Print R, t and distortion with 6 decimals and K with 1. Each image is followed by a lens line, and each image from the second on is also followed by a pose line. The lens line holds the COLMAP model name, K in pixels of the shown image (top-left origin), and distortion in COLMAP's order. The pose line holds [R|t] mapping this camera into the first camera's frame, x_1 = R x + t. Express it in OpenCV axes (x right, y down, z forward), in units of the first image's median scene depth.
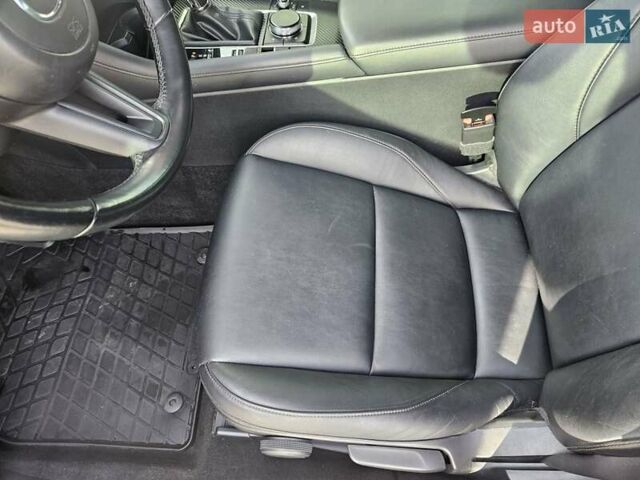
lens RADIAL K [[441.1, 0, 324.1], [0, 441.1, 244.2], [0, 0, 1]] dist [0.040672, -0.032580]
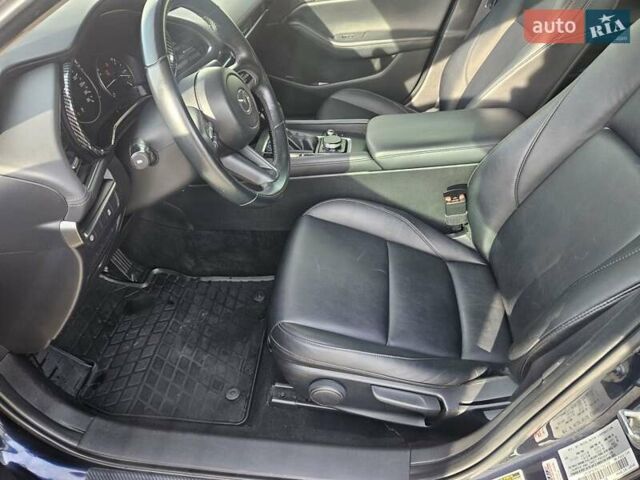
lens RADIAL K [[441.1, 0, 316.4], [0, 441.1, 238.1], [0, 0, 1]] dist [0.040672, -0.032580]
pose [[0.998402, 0.043970, -0.035491, -0.072163], [-0.053345, 0.940568, -0.335391, 0.372534], [0.018634, 0.336748, 0.941410, -0.396276]]
